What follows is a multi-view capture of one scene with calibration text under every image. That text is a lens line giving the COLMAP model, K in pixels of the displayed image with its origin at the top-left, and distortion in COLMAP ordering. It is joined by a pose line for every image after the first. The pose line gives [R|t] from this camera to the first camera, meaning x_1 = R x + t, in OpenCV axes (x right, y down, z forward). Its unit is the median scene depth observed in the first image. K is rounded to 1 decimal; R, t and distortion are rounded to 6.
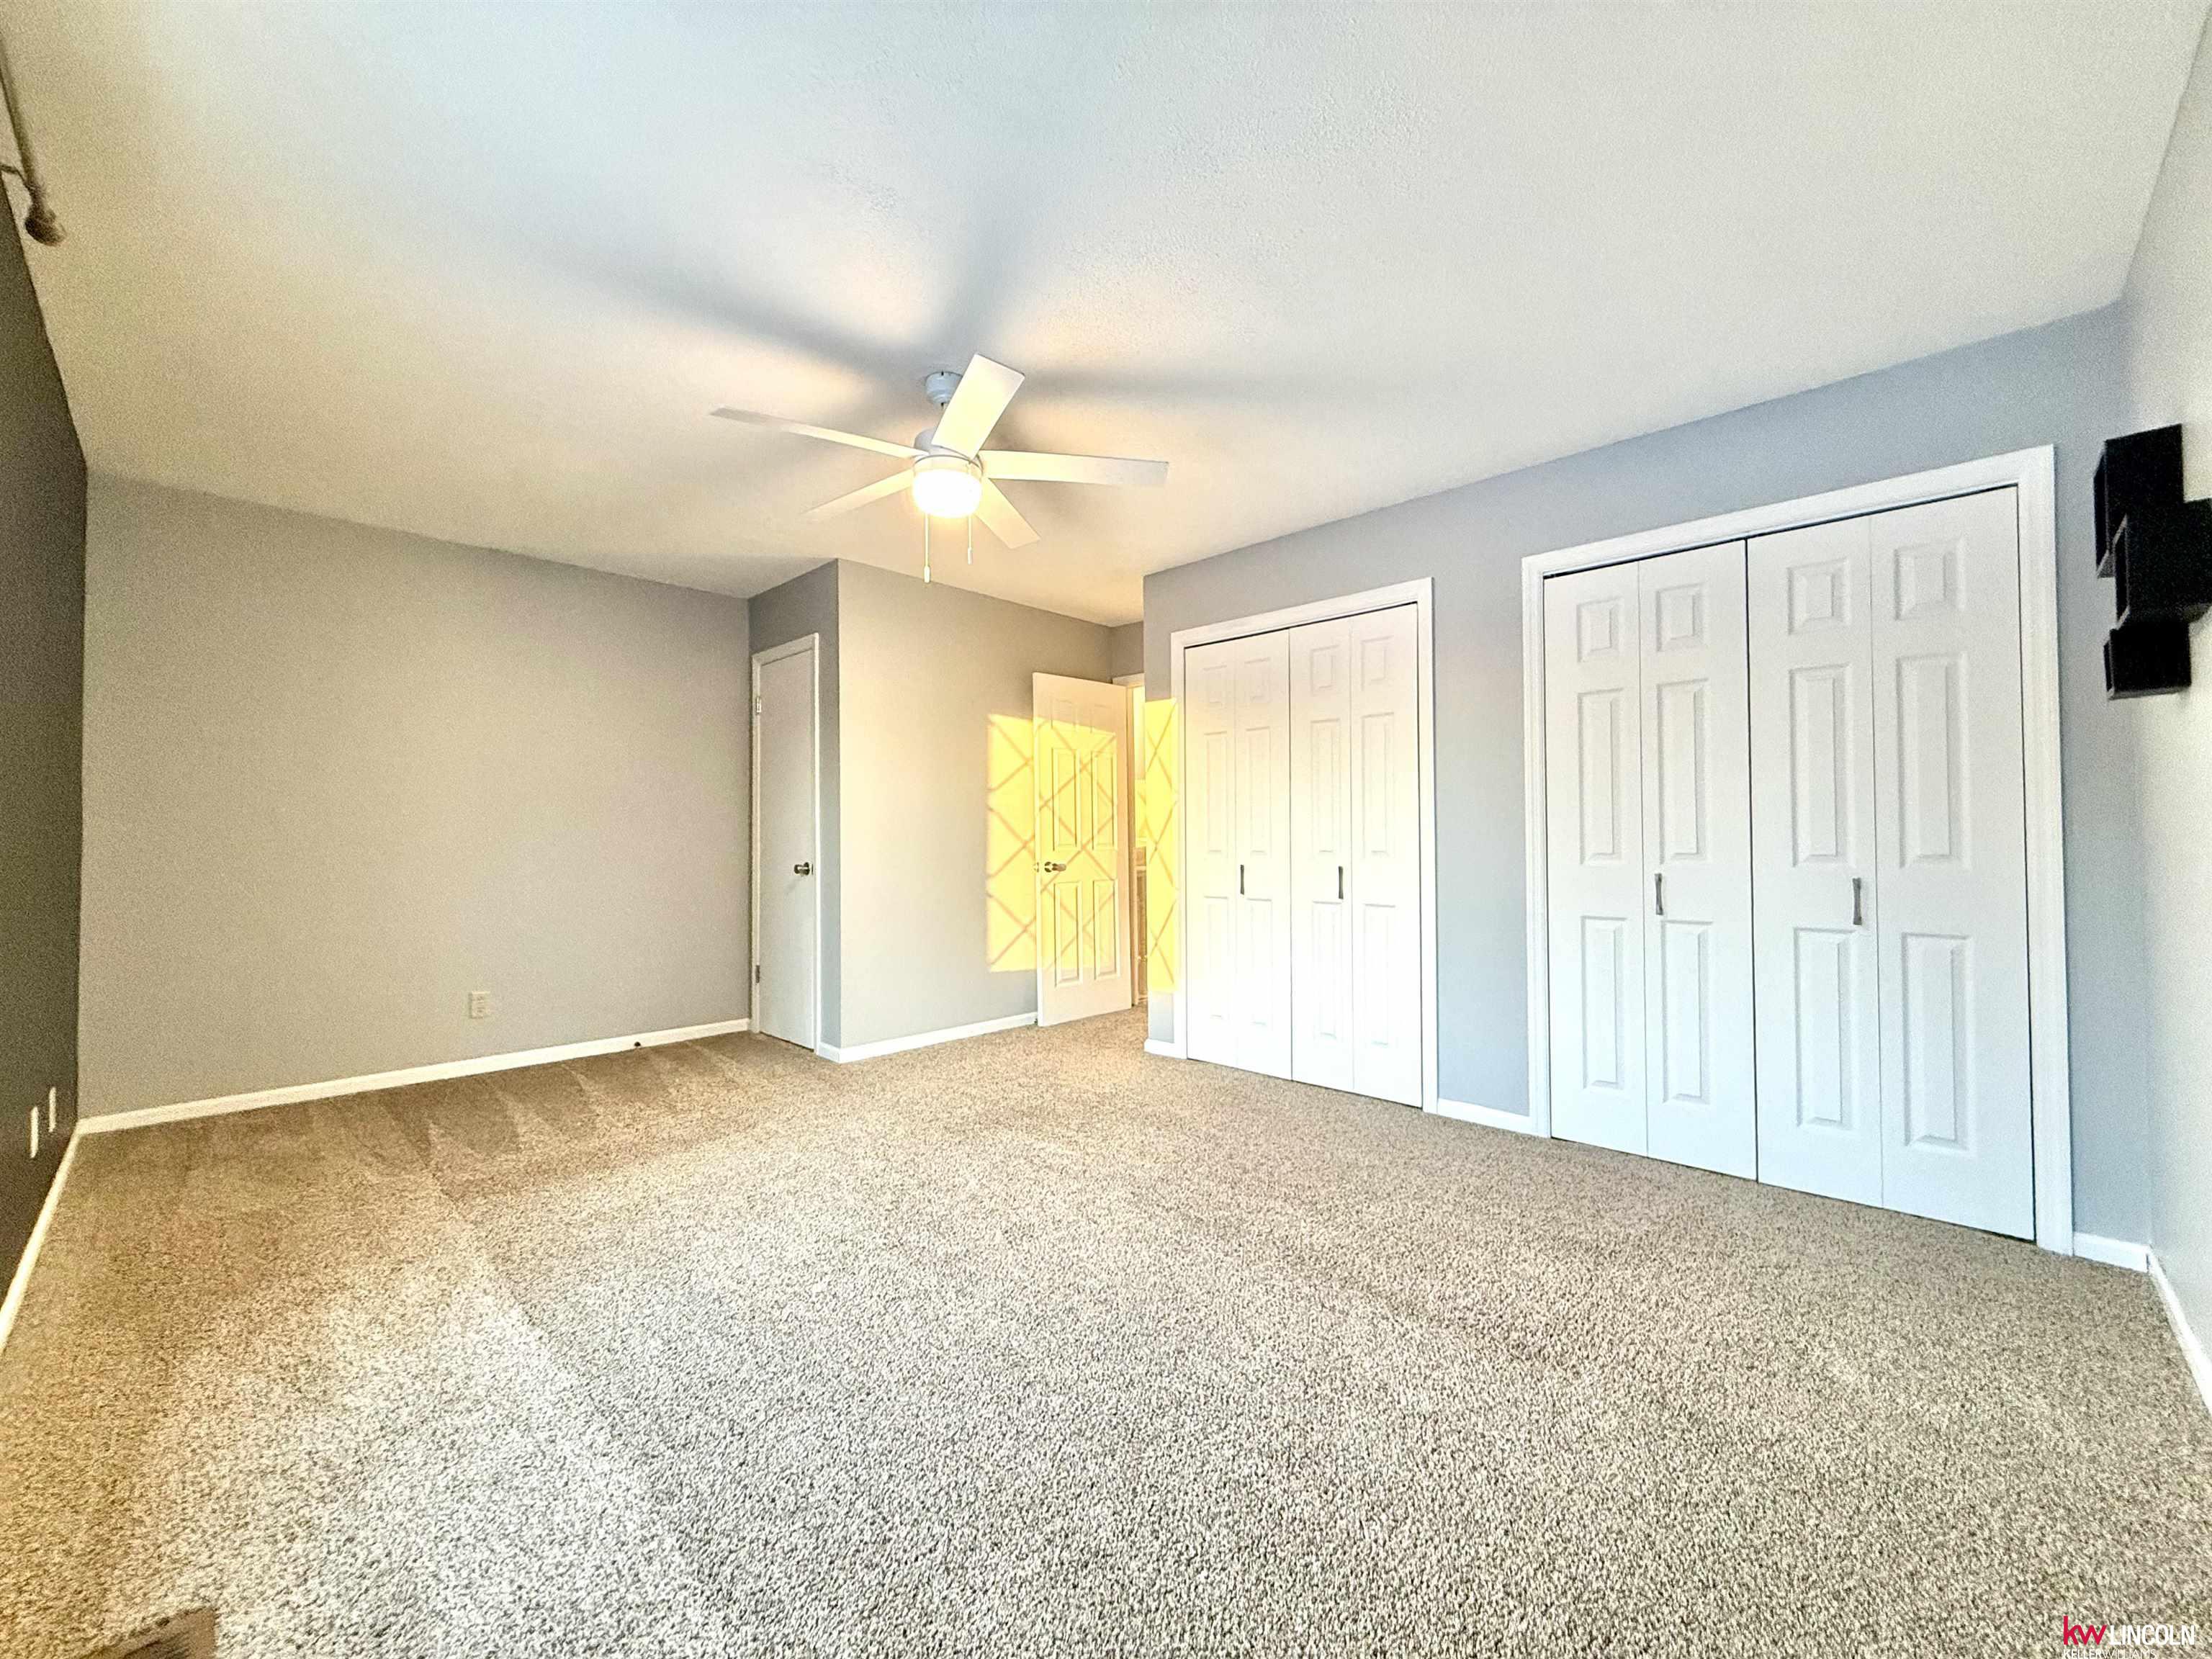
lens RADIAL K [[881.2, 0, 1106.3], [0, 881.2, 830.6], [0, 0, 1]] dist [-0.002489, -0.000023]
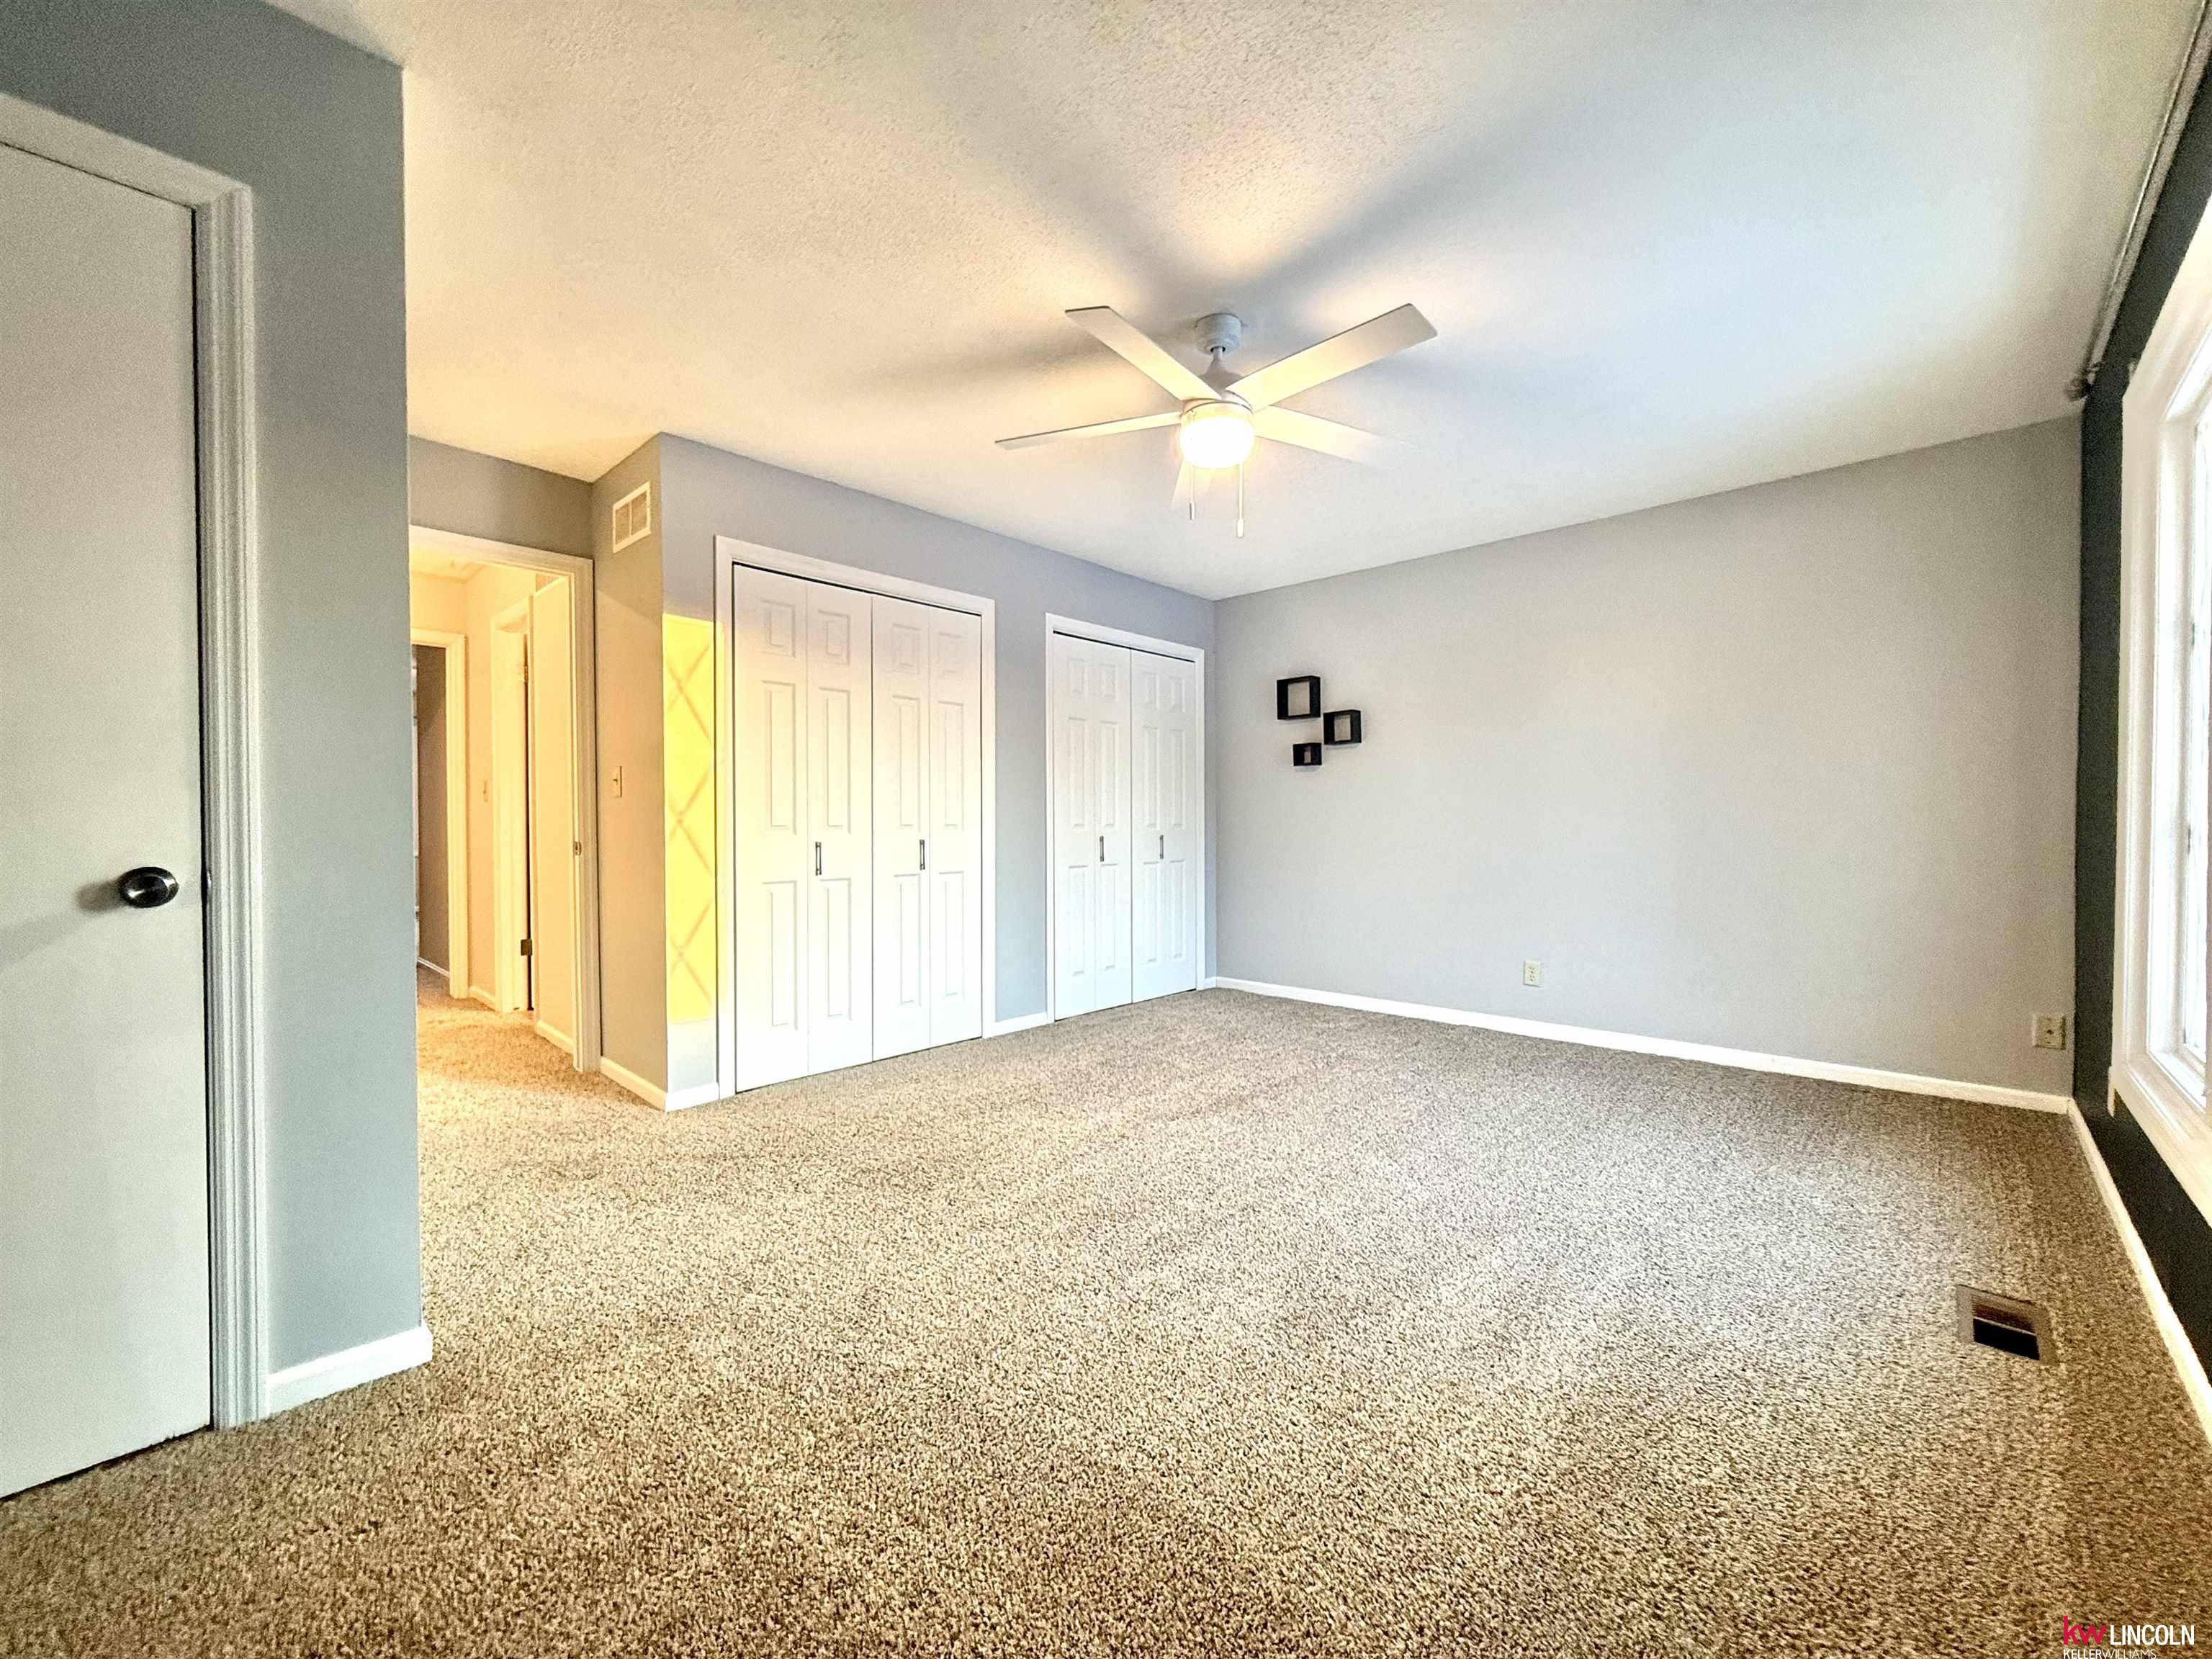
lens RADIAL K [[898.7, 0, 1099.6], [0, 898.7, 821.5], [0, 0, 1]] dist [0.019985, -0.007200]
pose [[-0.014857, -0.006123, 0.999871, -0.875164], [-0.017950, 0.999822, 0.005856, 0.009771], [-0.999728, -0.017860, -0.014965, 0.857443]]
